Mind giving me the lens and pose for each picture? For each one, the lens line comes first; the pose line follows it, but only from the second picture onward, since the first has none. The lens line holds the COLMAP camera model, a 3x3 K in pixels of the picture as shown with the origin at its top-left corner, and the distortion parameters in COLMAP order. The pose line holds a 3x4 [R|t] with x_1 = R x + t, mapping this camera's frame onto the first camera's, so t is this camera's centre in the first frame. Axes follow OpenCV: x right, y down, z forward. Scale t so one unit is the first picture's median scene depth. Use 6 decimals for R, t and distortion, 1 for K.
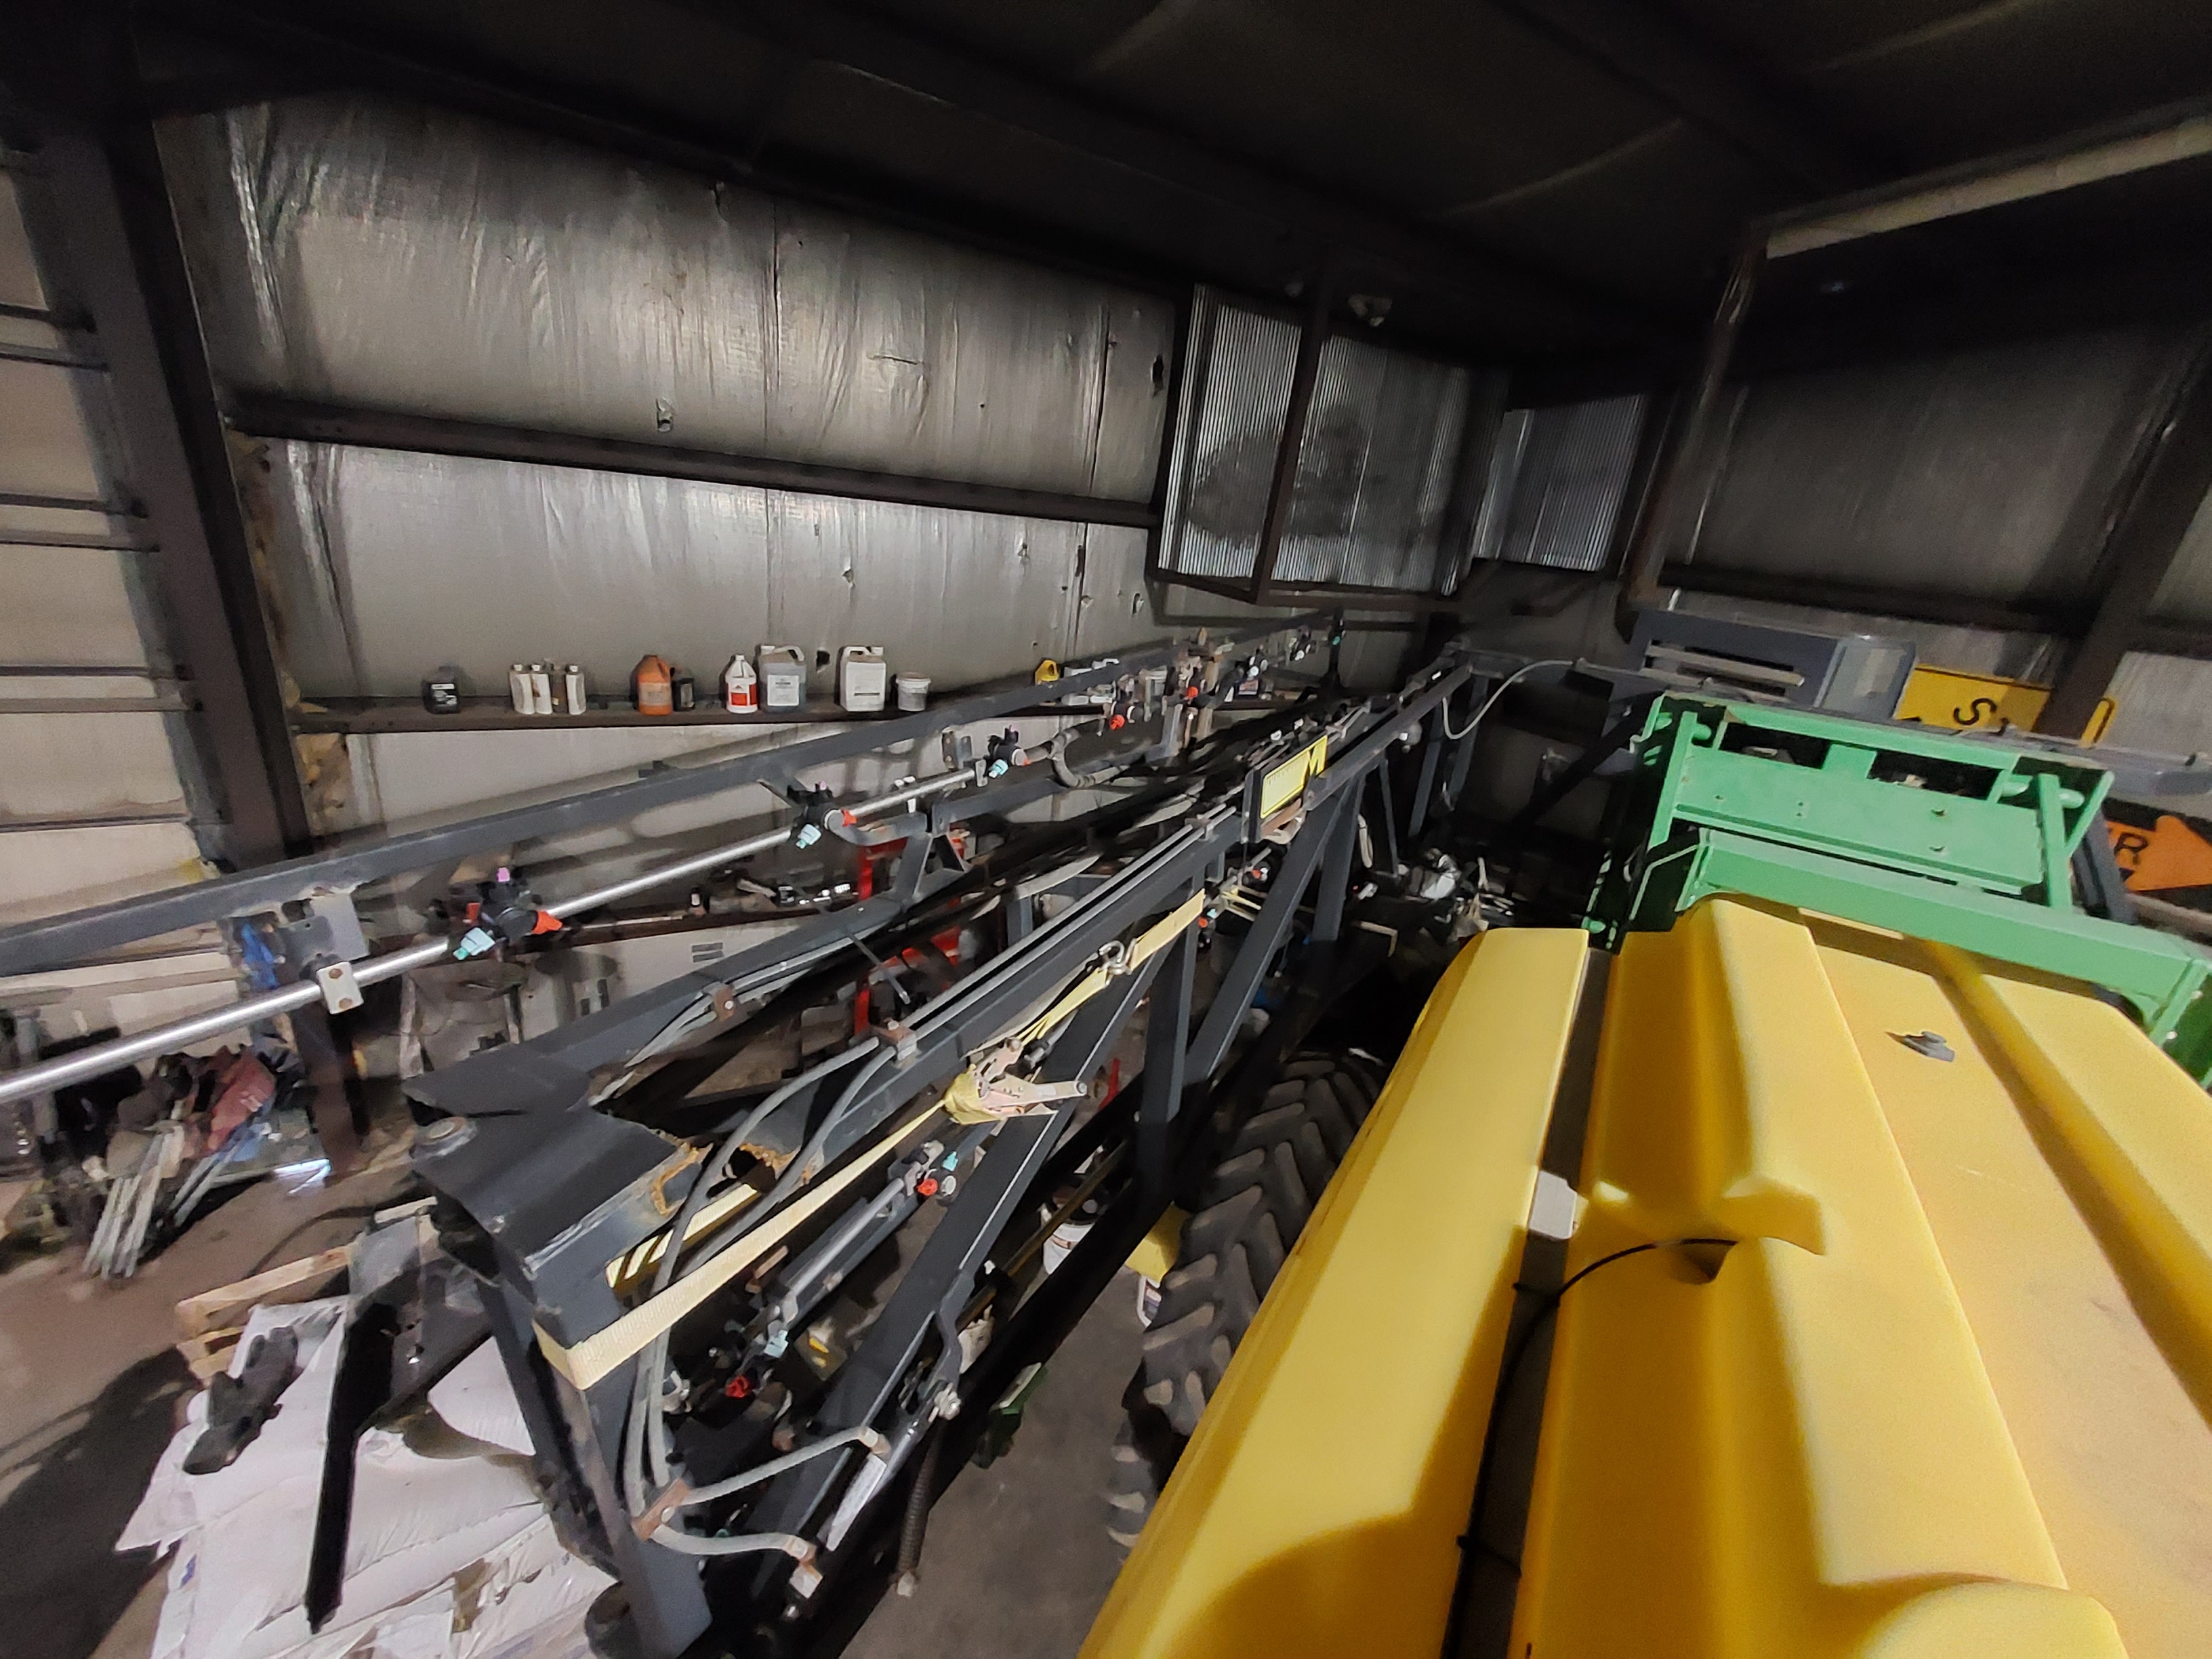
lens RADIAL K [[866.8, 0, 1108.7], [0, 866.8, 816.9], [0, 0, 1]] dist [-0.000351, 0.000605]
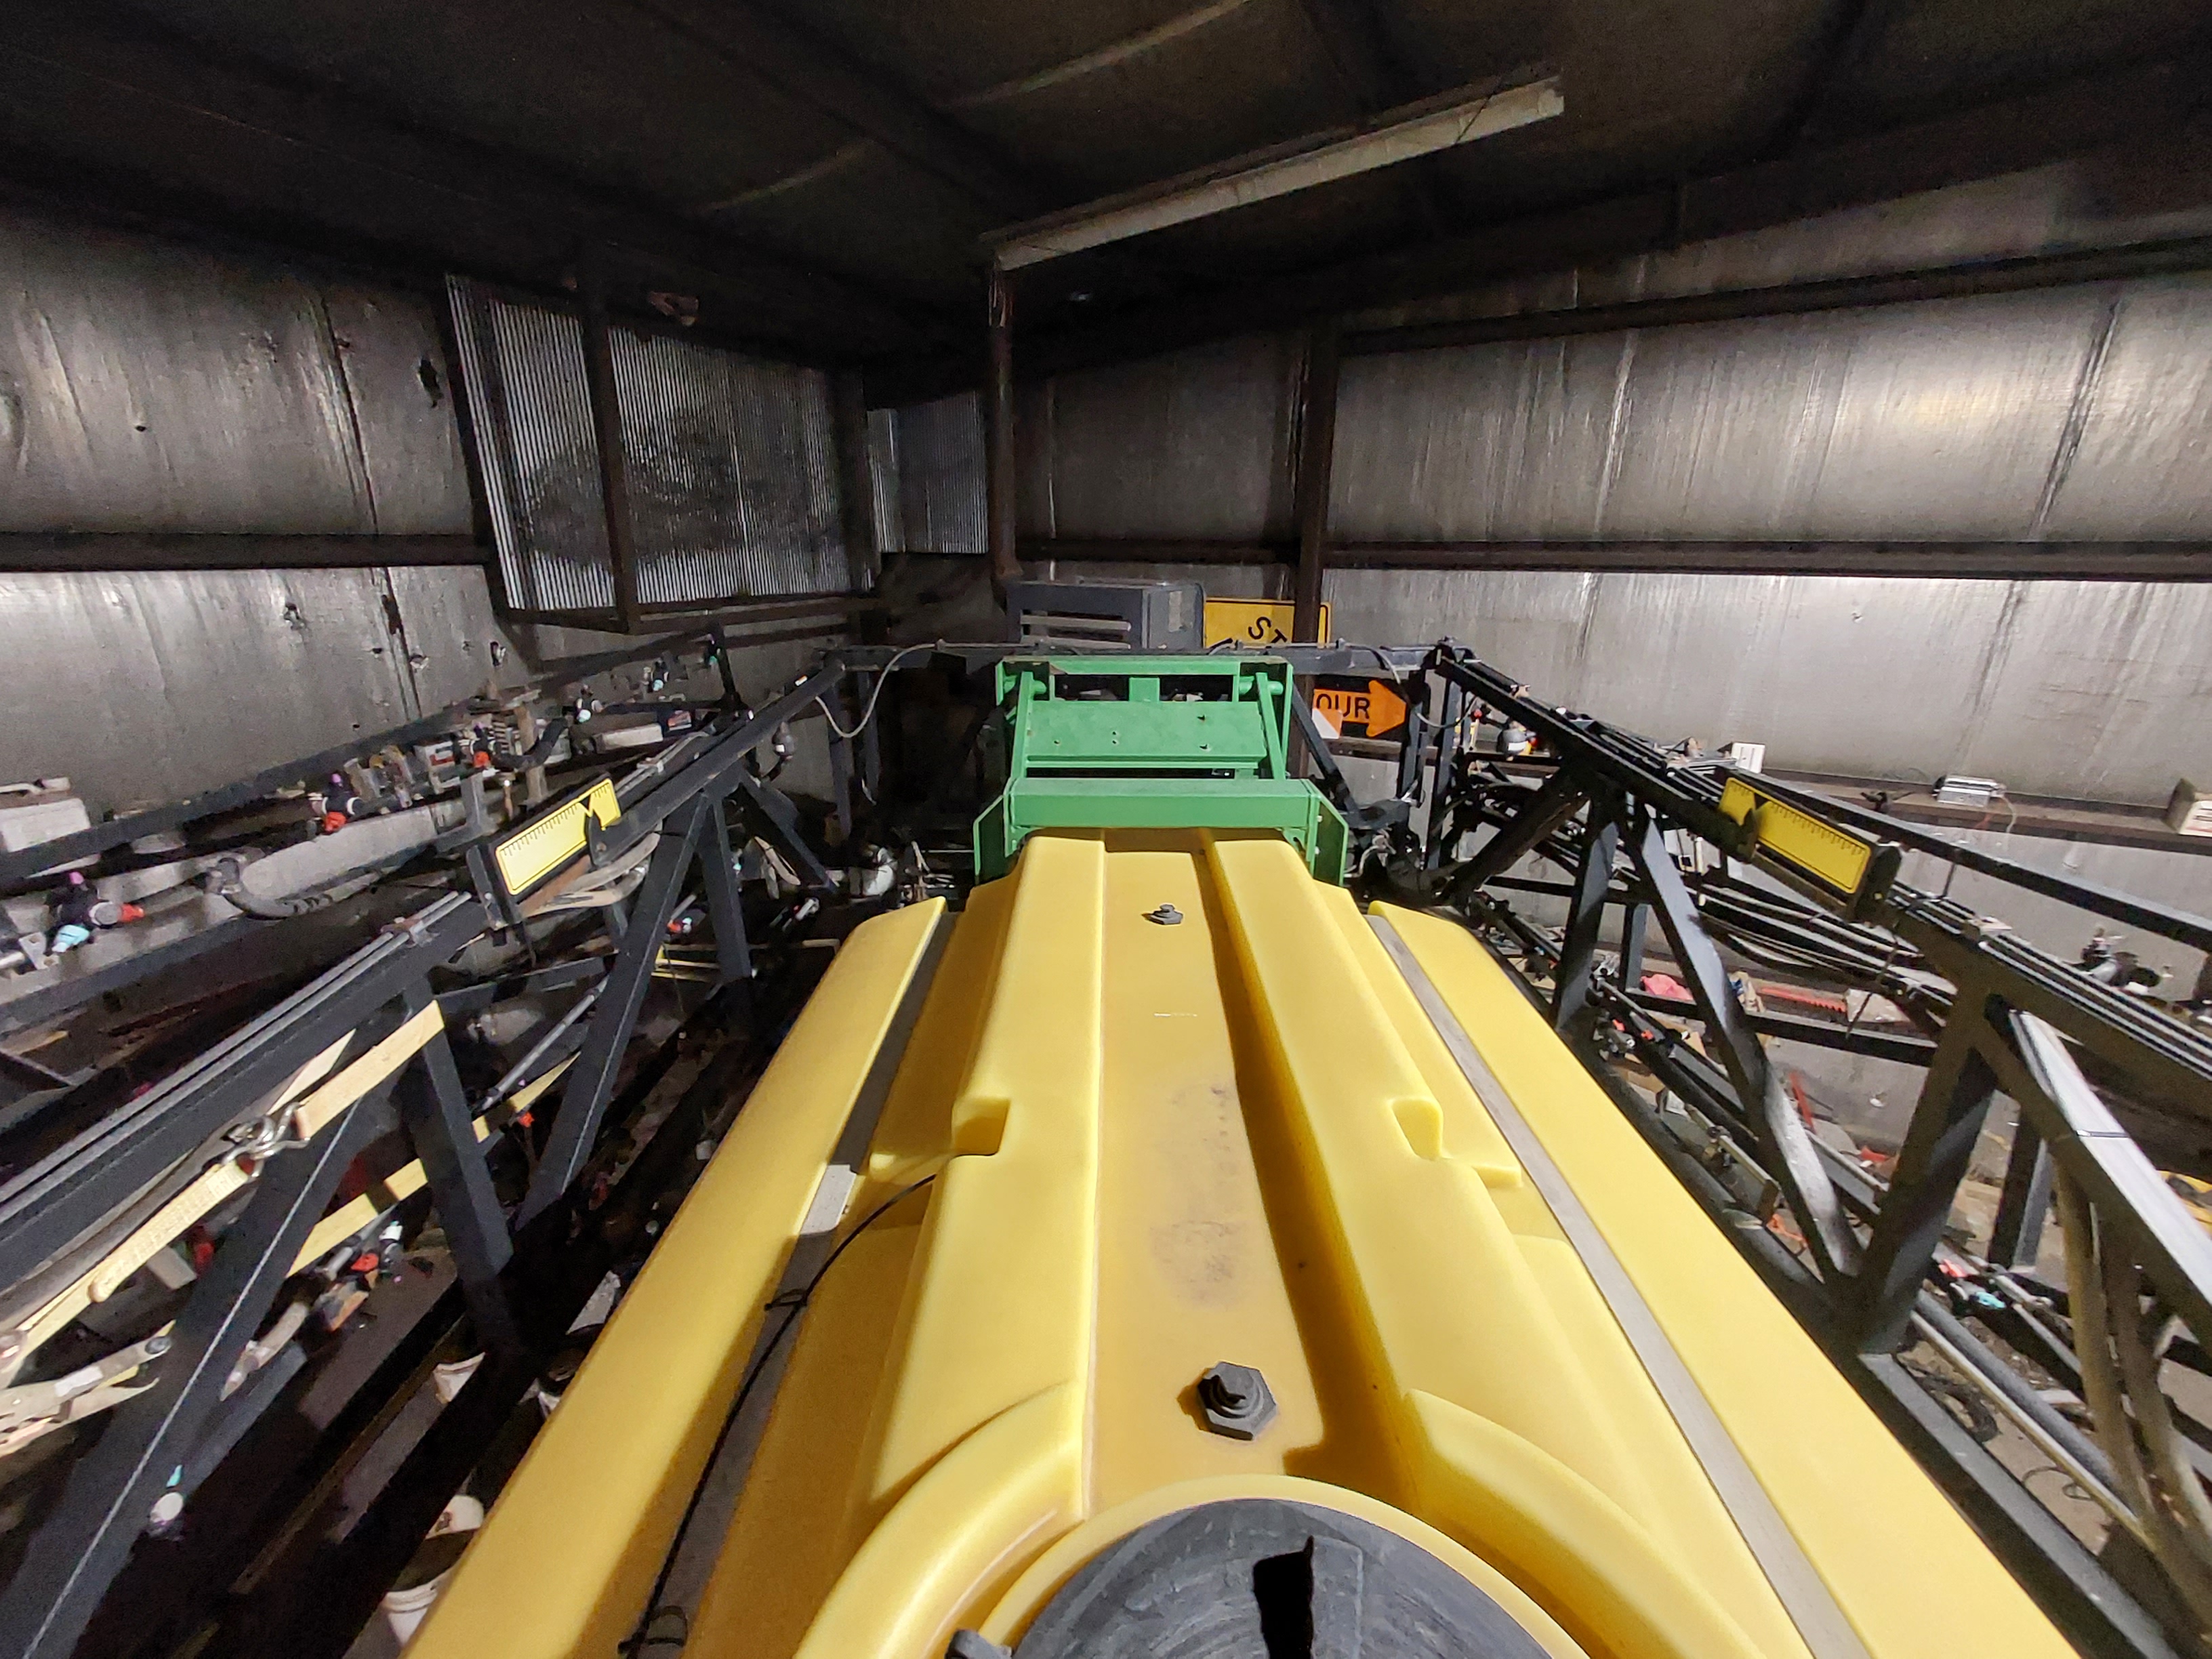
lens RADIAL K [[869.7, 0, 1106.0], [0, 869.7, 829.5], [0, 0, 1]] dist [-0.011824, 0.008530]
pose [[0.839486, -0.263998, 0.474941, 0.162776], [0.259156, 0.962755, 0.077077, 0.014927], [-0.477600, 0.058379, 0.876636, -0.026853]]
